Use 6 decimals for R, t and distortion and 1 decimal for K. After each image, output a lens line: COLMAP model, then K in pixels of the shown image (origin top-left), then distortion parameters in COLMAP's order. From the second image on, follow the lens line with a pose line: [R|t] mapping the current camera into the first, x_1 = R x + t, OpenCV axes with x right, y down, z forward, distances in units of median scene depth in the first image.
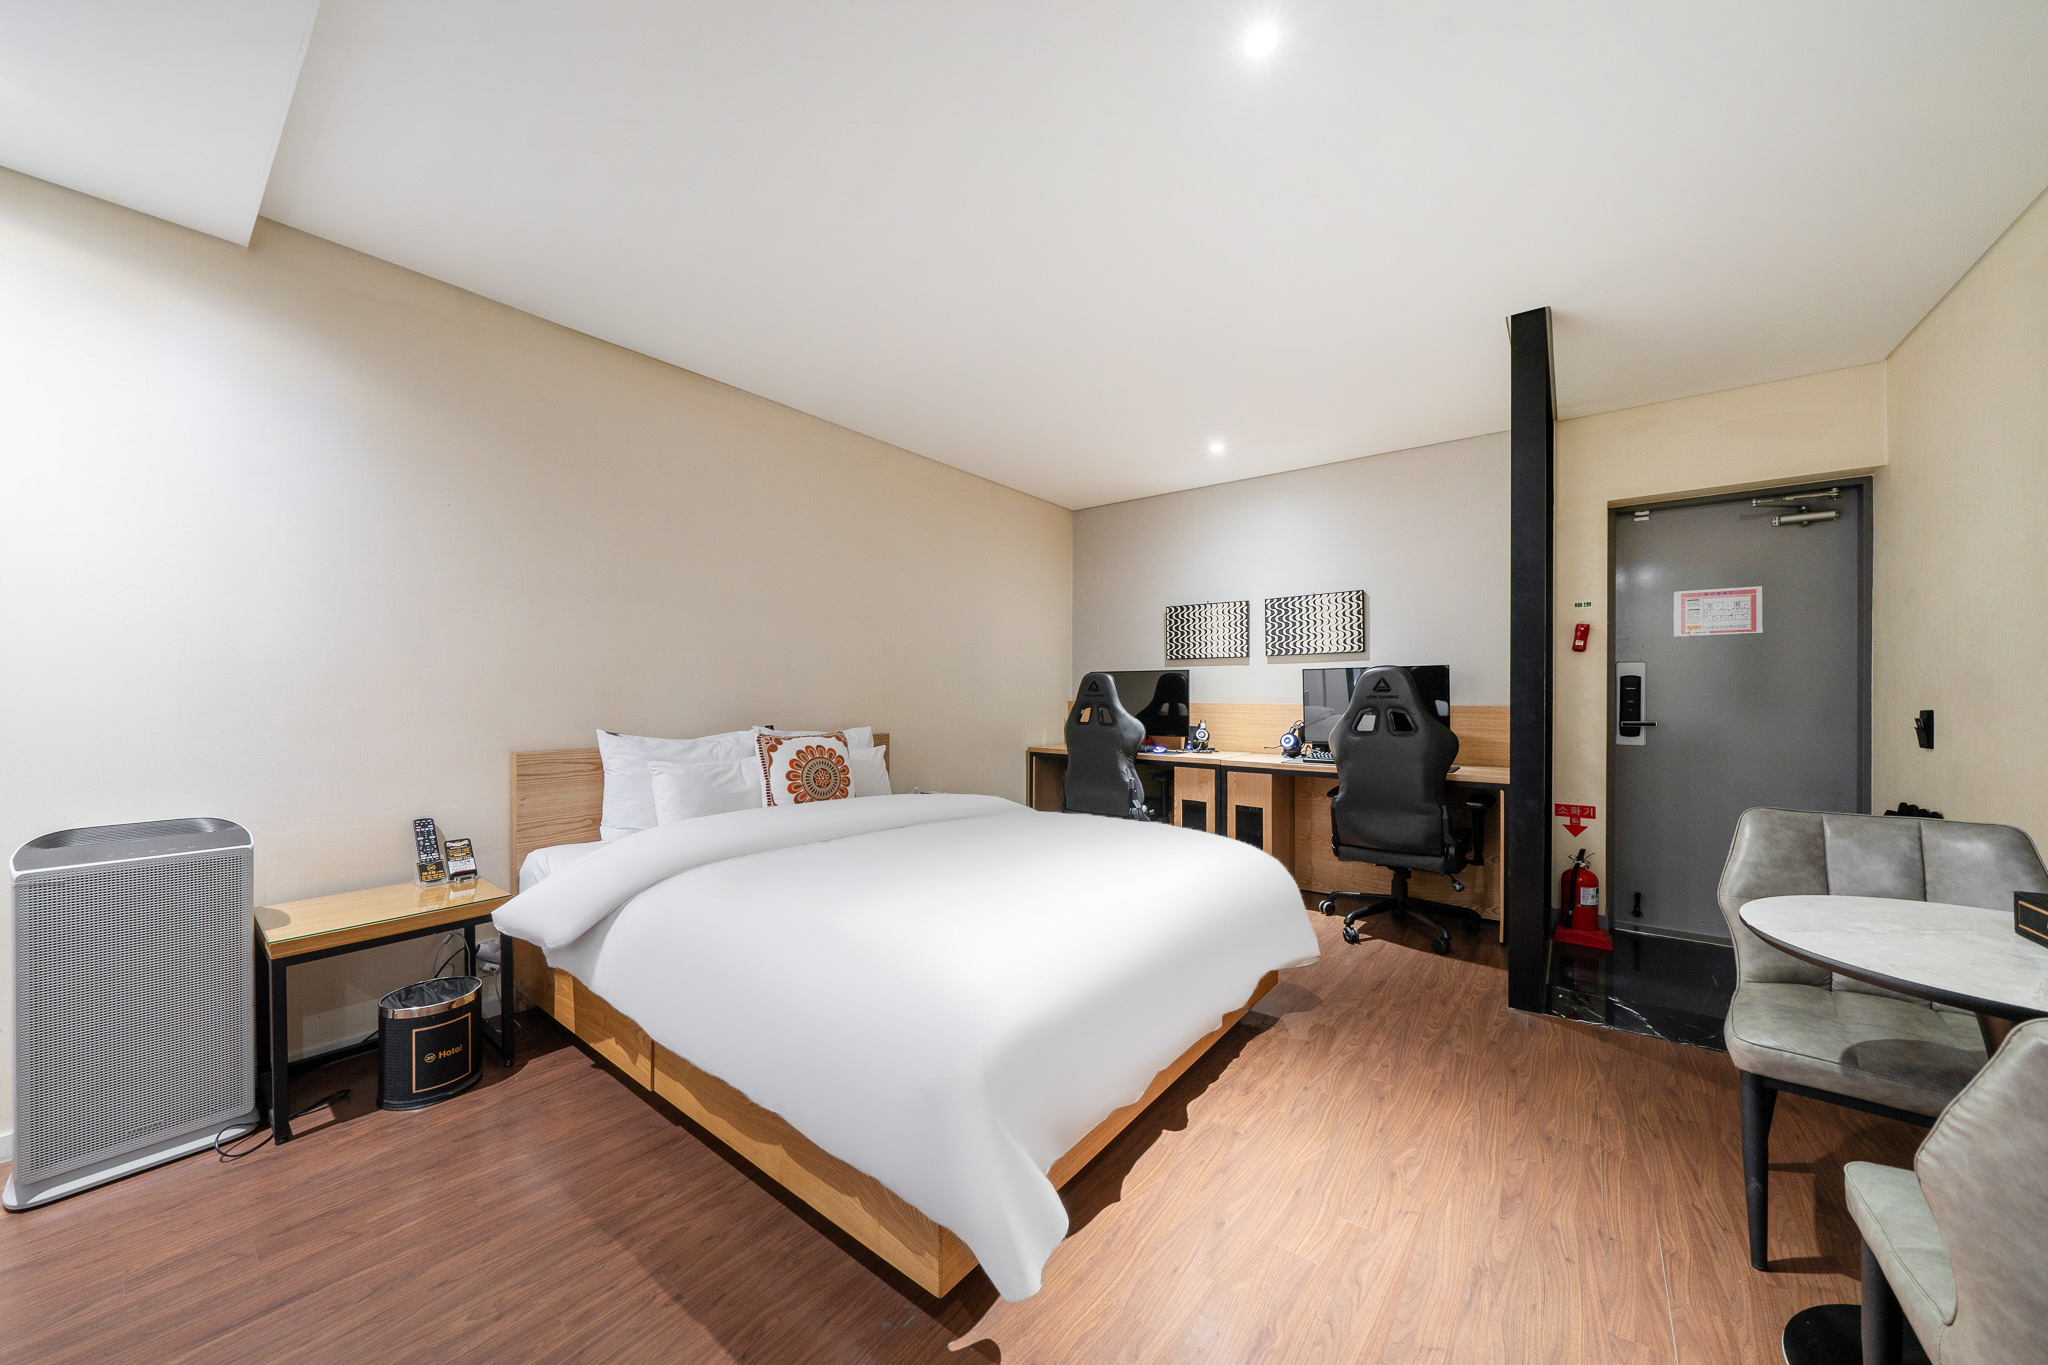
lens RADIAL K [[718.6, 0, 1033.6], [0, 718.6, 677.6], [0, 0, 1]] dist [-0.009603, -0.000004]
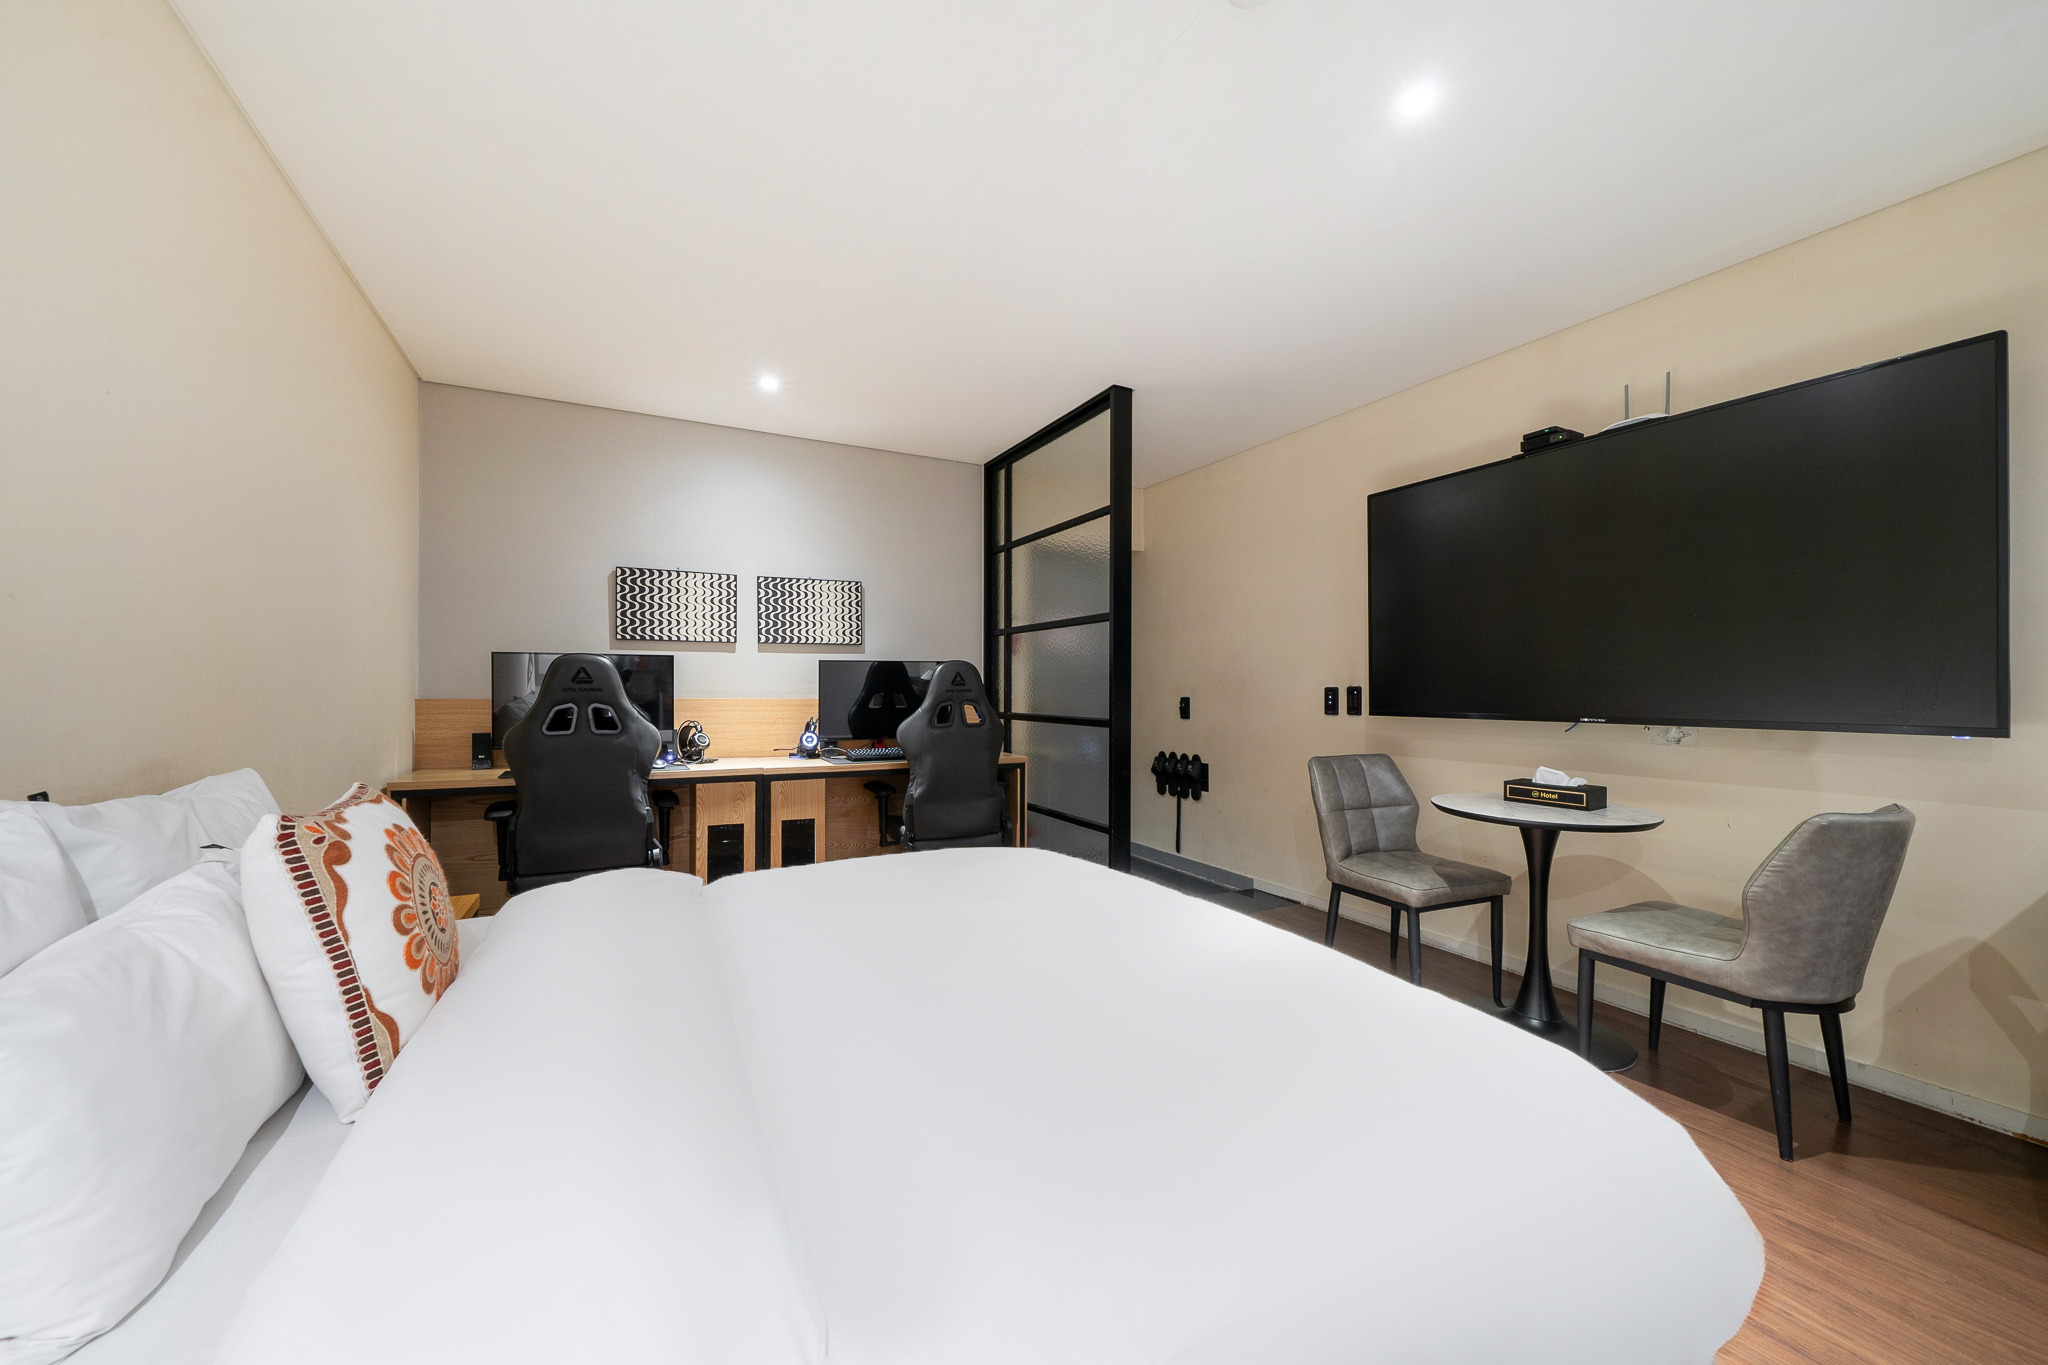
lens RADIAL K [[718.6, 0, 1021.9], [0, 718.6, 684.6], [0, 0, 1]] dist [-0.009603, -0.000004]
pose [[0.446081, 0.004004, 0.894984, -0.321064], [-0.021258, 0.999755, 0.006123, 0.008050], [-0.894740, -0.021757, 0.446057, 0.359690]]
